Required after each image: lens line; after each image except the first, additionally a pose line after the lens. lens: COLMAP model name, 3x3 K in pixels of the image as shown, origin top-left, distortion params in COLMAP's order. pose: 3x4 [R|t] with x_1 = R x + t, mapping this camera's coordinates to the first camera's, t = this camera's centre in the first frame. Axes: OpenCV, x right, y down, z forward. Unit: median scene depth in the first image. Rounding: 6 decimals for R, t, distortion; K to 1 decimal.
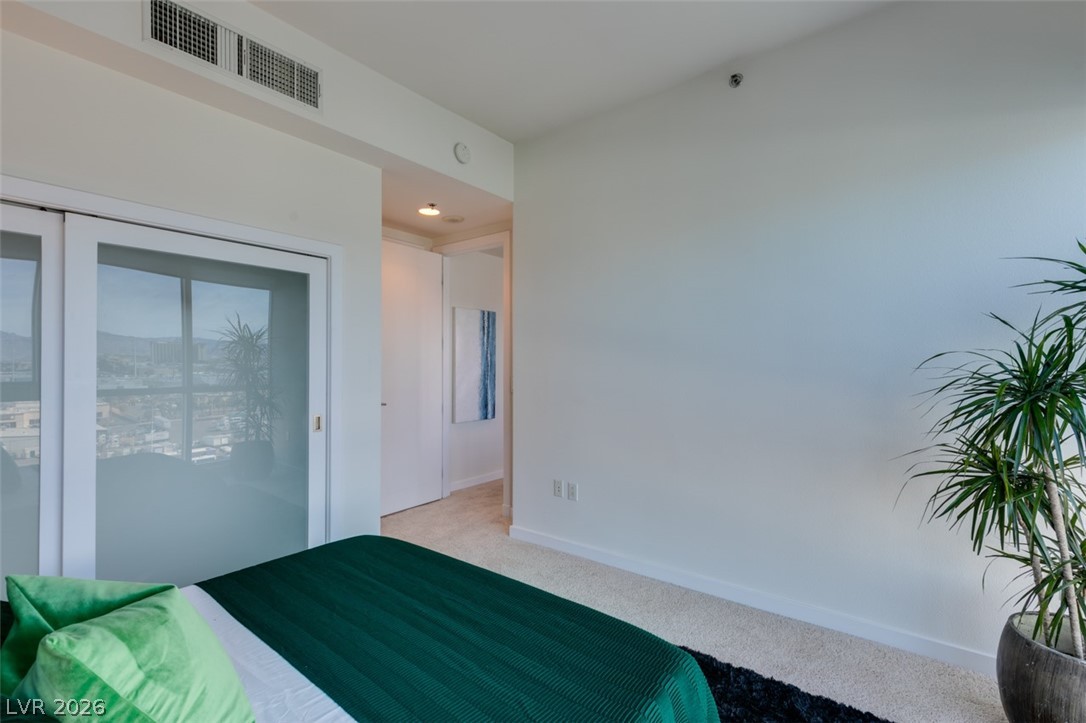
lens RADIAL K [[486.1, 0, 544.3], [0, 486.1, 362.7], [0, 0, 1]] dist [0.006558, -0.001516]
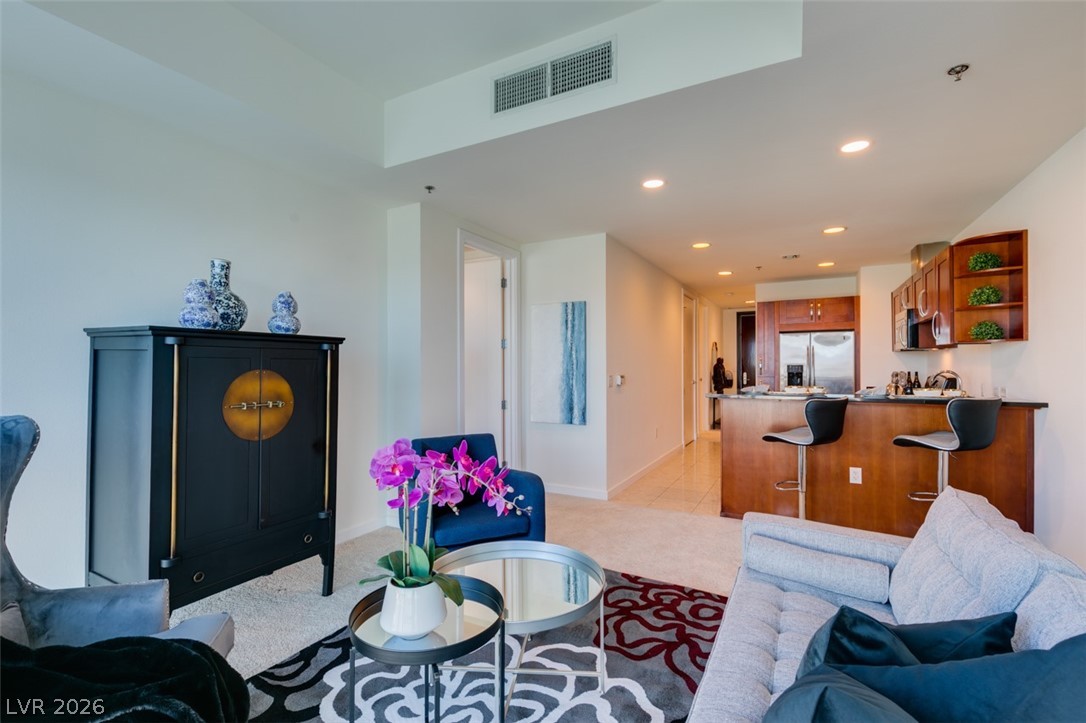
lens RADIAL K [[486.1, 0, 540.5], [0, 486.1, 362.5], [0, 0, 1]] dist [0.006558, -0.001516]
pose [[0.178052, -0.005263, -0.984007, 0.745768], [0.007160, 0.999966, -0.004053, 0.006955], [0.983995, -0.006323, 0.178083, 0.788044]]
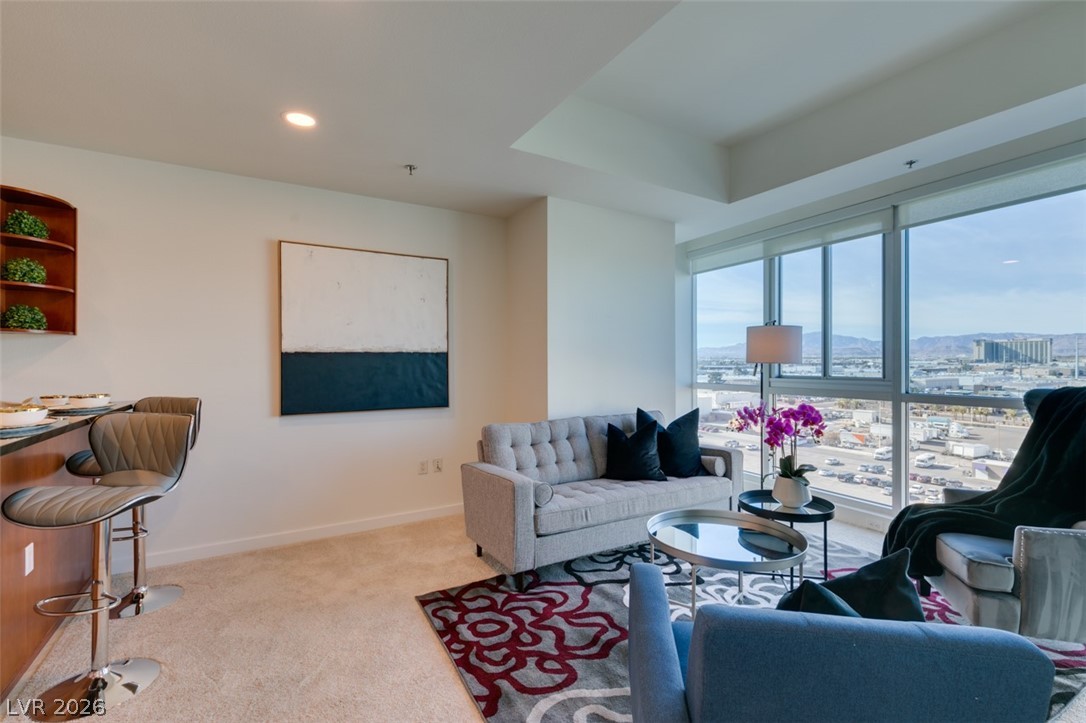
lens RADIAL K [[486.1, 0, 542.9], [0, 486.1, 362.6], [0, 0, 1]] dist [0.006558, -0.001516]
pose [[0.349634, -0.001001, 0.936886, -0.073874], [-0.003312, 0.999992, 0.002305, 0.008600], [-0.936881, -0.003908, 0.349628, 0.829737]]
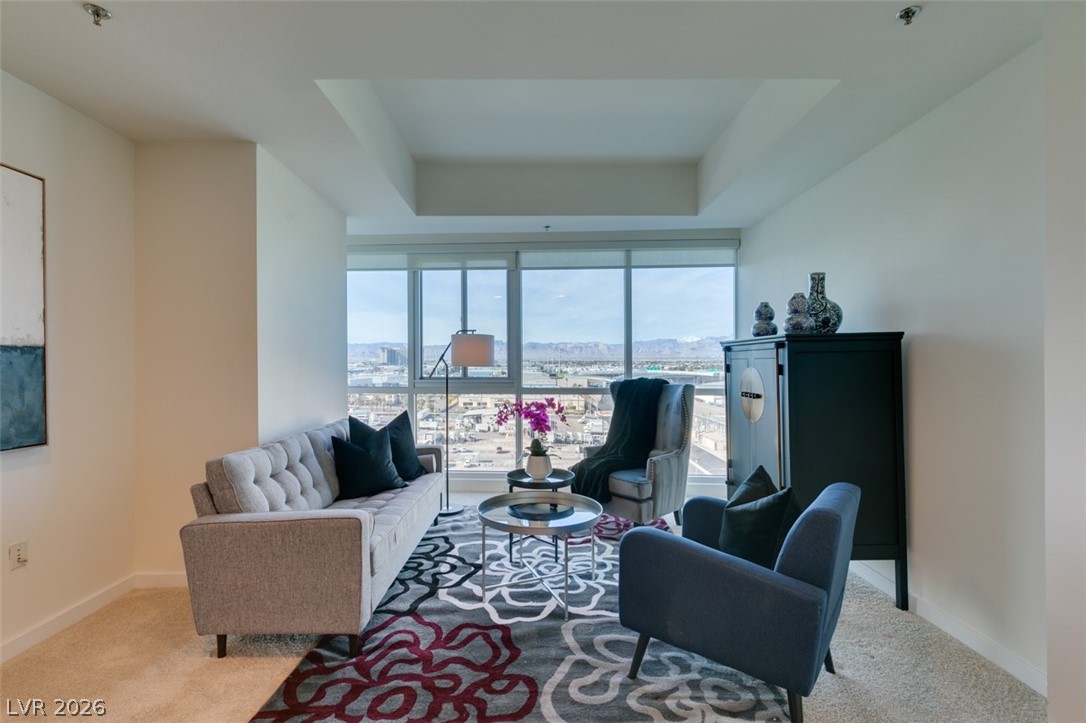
lens RADIAL K [[486.1, 0, 537.4], [0, 486.1, 363.4], [0, 0, 1]] dist [0.006558, -0.001516]
pose [[-0.627269, 0.001964, 0.778800, -0.014050], [-0.005175, 0.999964, -0.006689, 0.010042], [-0.778786, -0.008226, -0.627236, 1.162190]]
